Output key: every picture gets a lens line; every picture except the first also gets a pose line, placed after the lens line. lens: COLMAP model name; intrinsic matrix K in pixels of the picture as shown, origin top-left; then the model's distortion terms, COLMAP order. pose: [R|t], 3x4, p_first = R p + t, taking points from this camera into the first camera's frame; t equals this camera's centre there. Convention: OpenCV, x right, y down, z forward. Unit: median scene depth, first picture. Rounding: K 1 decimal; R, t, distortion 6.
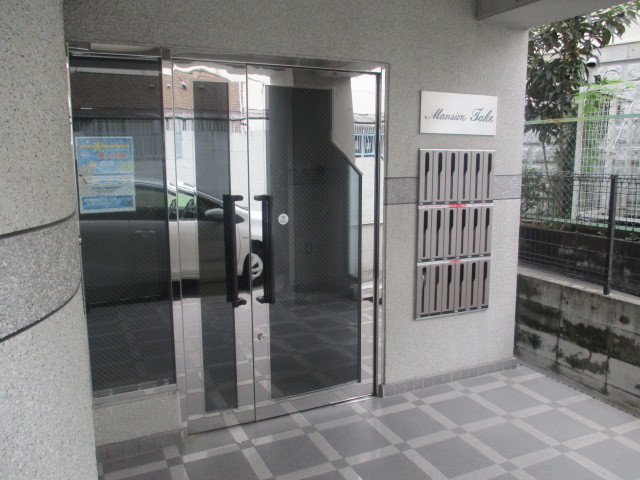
lens RADIAL K [[537.3, 0, 317.5], [0, 537.3, 241.3], [0, 0, 1]] dist [-0.007041, -0.010055]
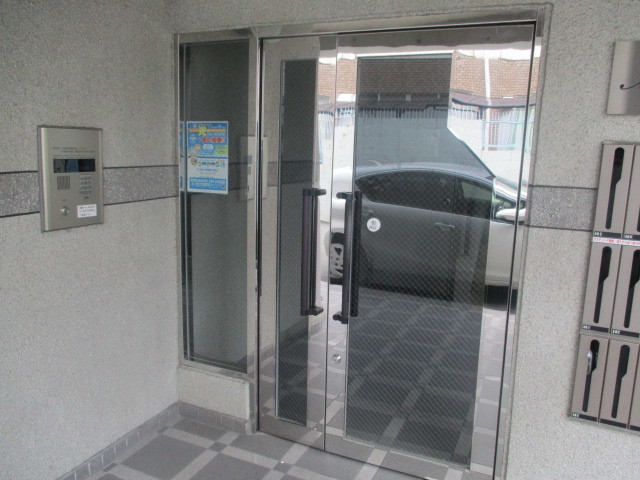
lens RADIAL K [[537.3, 0, 318.4], [0, 537.3, 238.6], [0, 0, 1]] dist [-0.007041, -0.010055]
pose [[0.635783, 0.158955, -0.755324, 0.456090], [-0.149594, 0.985387, 0.081452, -0.068331], [0.757233, 0.061207, 0.650271, 0.388658]]
